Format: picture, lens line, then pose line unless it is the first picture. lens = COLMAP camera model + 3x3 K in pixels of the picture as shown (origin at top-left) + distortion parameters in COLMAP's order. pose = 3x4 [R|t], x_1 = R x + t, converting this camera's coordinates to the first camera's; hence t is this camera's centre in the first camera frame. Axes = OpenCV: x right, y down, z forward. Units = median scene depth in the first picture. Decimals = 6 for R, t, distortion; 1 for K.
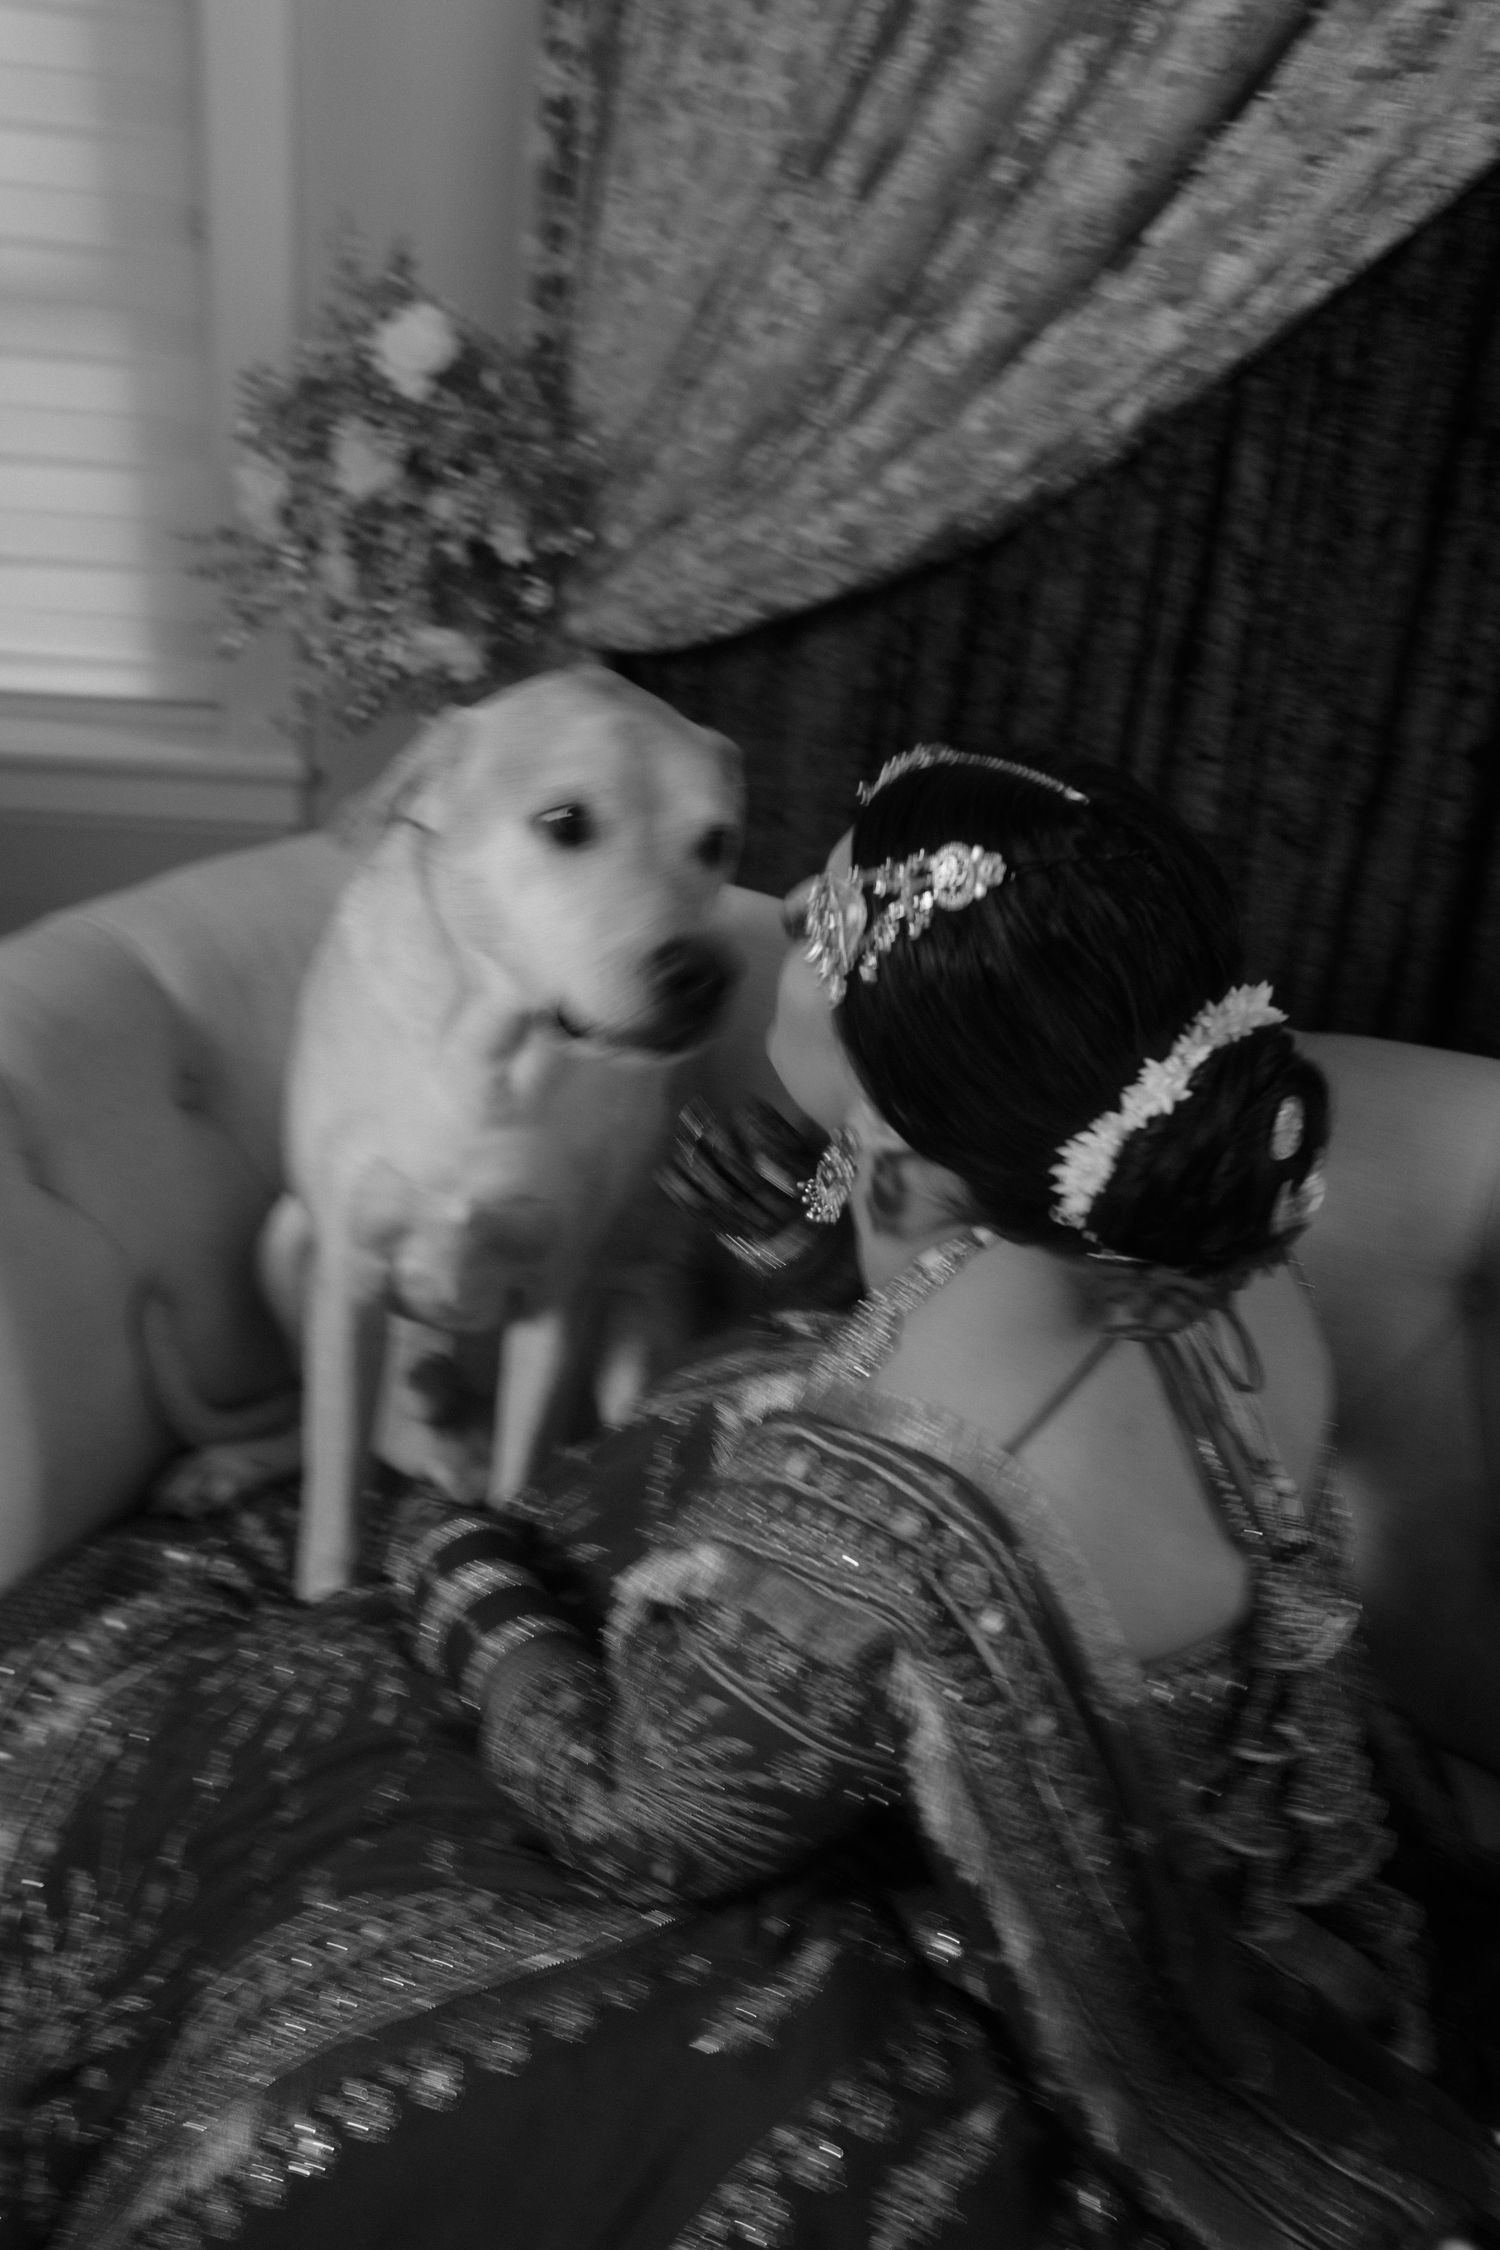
lens RADIAL K [[2347.7, 0, 744.8], [0, 2347.7, 1109.9], [0, 0, 1]] dist [-0.049102, 0.133260]
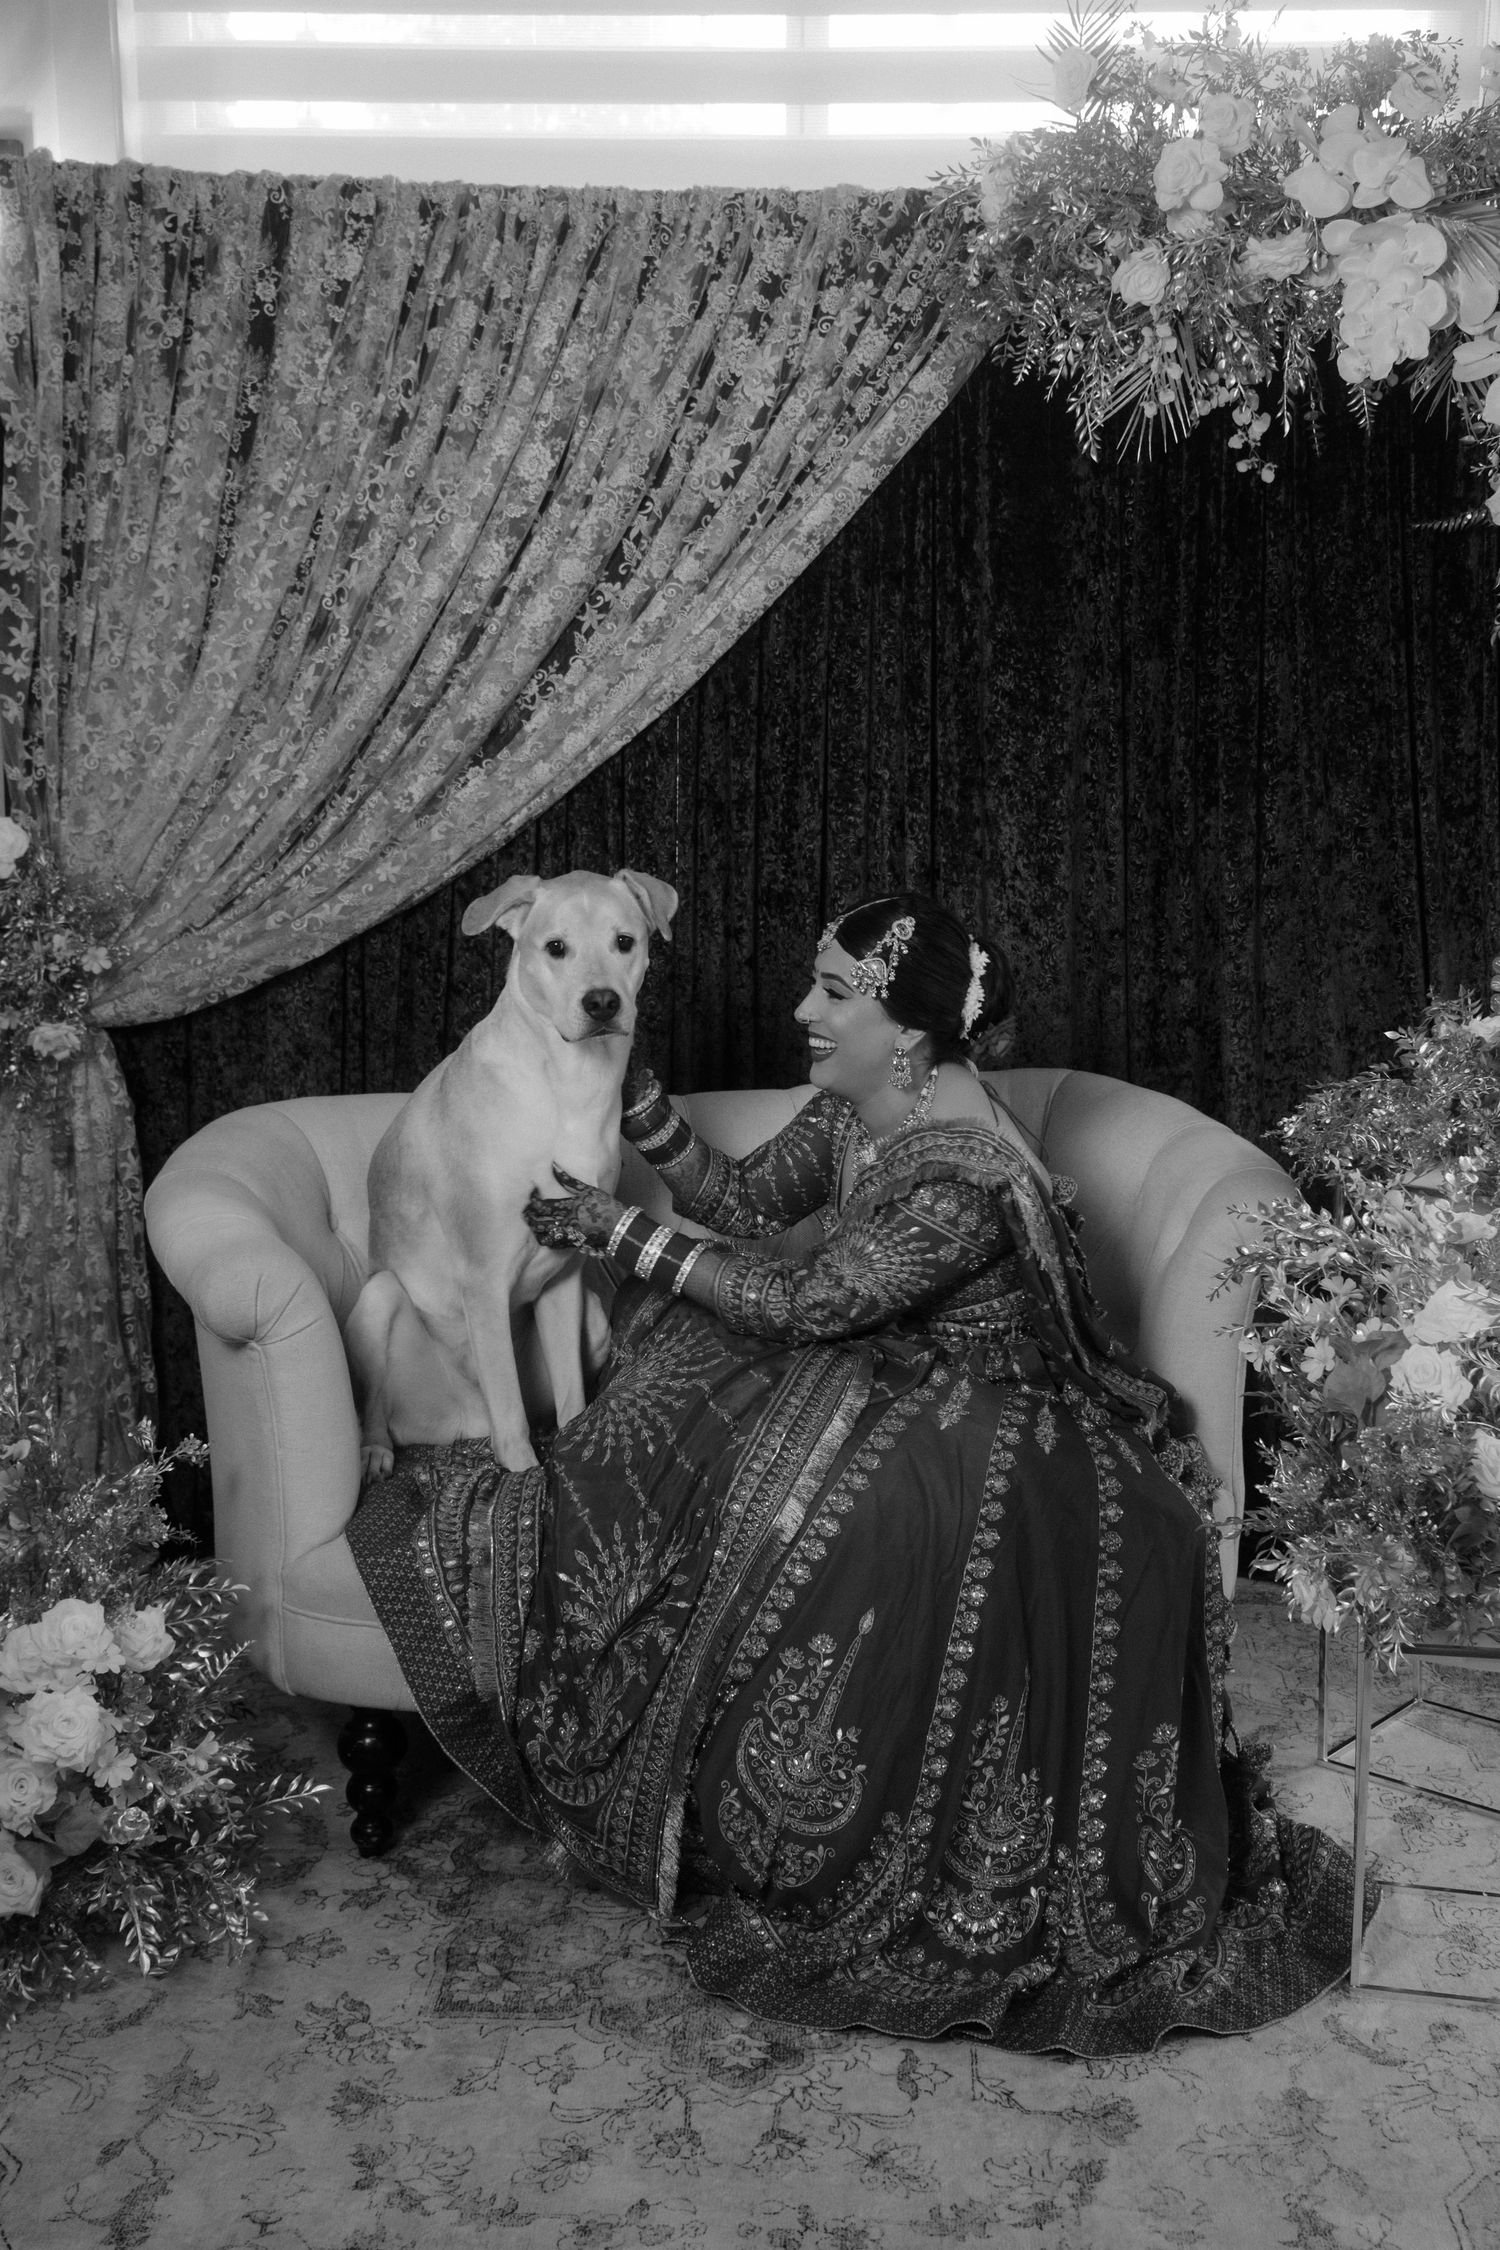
lens RADIAL K [[2823.5, 0, 784.0], [0, 2823.5, 1179.1], [0, 0, 1]] dist [0.080683, 0.056145]
pose [[0.660444, -0.175860, 0.729991, -1.401202], [0.333828, 0.939592, -0.075670, 0.213714], [-0.672587, 0.293667, 0.679255, -0.592754]]
